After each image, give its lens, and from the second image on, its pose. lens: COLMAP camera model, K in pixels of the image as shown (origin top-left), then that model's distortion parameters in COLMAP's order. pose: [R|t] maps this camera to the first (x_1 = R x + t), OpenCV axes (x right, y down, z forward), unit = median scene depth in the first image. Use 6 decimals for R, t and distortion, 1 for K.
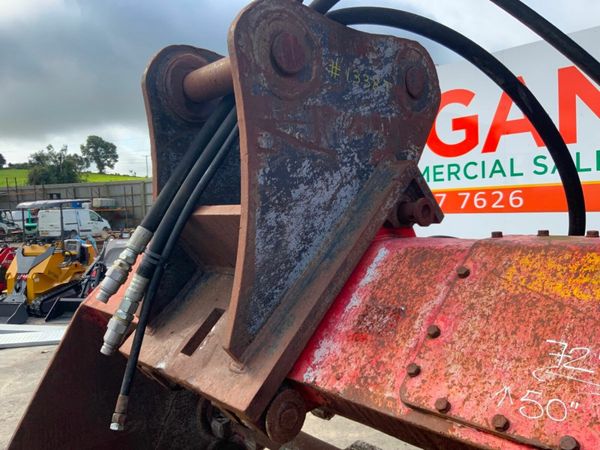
lens RADIAL K [[500.2, 0, 296.2], [0, 500.2, 223.3], [0, 0, 1]] dist [0.064971, -0.110427]
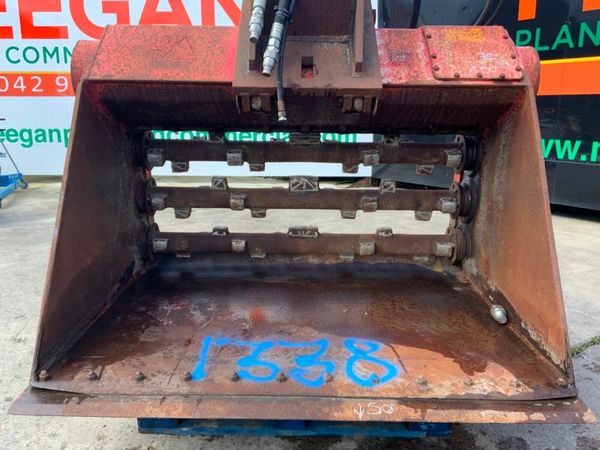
lens RADIAL K [[500.2, 0, 302.9], [0, 500.2, 226.9], [0, 0, 1]] dist [0.064971, -0.110427]
pose [[0.664263, -0.124488, 0.737060, -2.044328], [-0.002194, 0.985706, 0.168461, 0.626471], [-0.747496, -0.113520, 0.654495, -0.191236]]
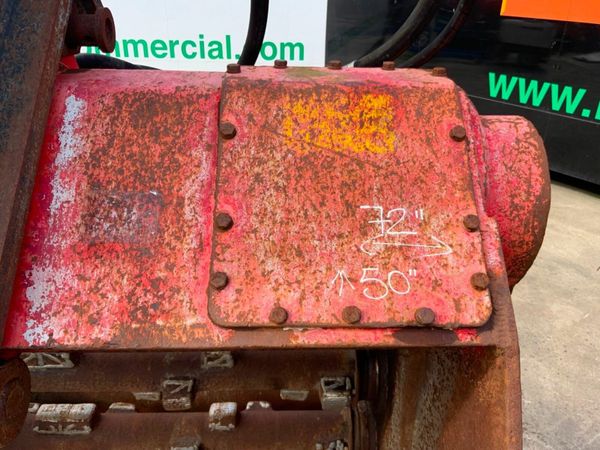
lens RADIAL K [[500.2, 0, 302.9], [0, 500.2, 226.8], [0, 0, 1]] dist [0.064971, -0.110427]
pose [[0.636534, -0.299671, 0.710649, -0.191104], [-0.018243, 0.915318, 0.402317, -0.082817], [-0.771033, -0.269053, 0.577164, 0.488092]]
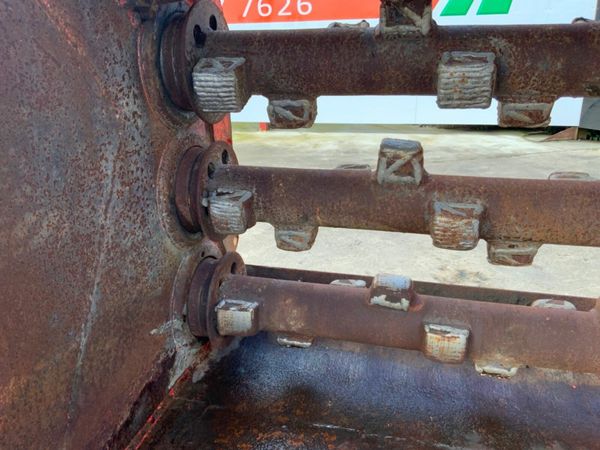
lens RADIAL K [[500.2, 0, 299.6], [0, 500.2, 227.7], [0, 0, 1]] dist [0.064971, -0.110427]
pose [[0.840619, -0.154693, 0.519066, -0.818074], [0.009026, 0.962214, 0.272144, 0.727657], [-0.541552, -0.224084, 0.810252, 1.479577]]
